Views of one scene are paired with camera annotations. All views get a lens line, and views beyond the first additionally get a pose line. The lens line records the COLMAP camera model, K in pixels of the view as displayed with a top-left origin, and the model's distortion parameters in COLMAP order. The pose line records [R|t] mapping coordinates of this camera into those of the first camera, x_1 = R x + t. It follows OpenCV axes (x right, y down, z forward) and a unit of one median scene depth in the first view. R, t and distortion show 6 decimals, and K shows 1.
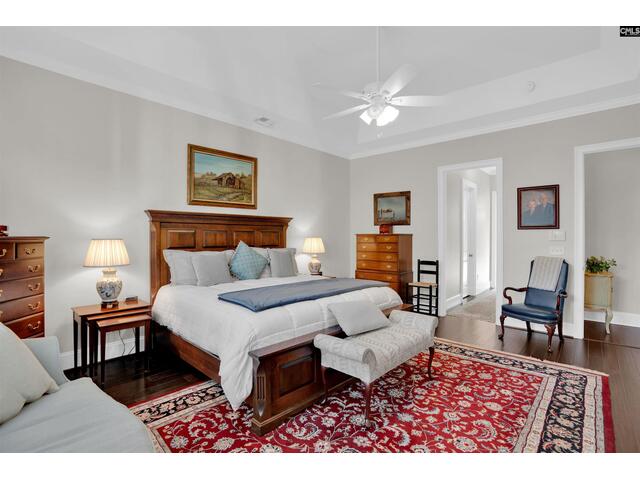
lens RADIAL K [[316.5, 0, 322.6], [0, 316.5, 238.5], [0, 0, 1]] dist [-0.039127, 0.020327]
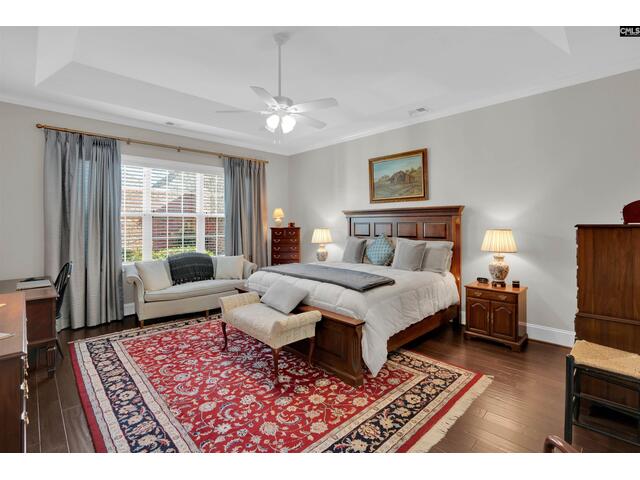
lens RADIAL K [[298.4, 0, 320.5], [0, 298.4, 236.4], [0, 0, 1]] dist [-0.071316, 0.027194]
pose [[-0.064341, 0.037040, -0.997240, 1.163600], [-0.000383, 0.999310, 0.037141, -0.022268], [0.997928, 0.002772, -0.064282, 1.162797]]
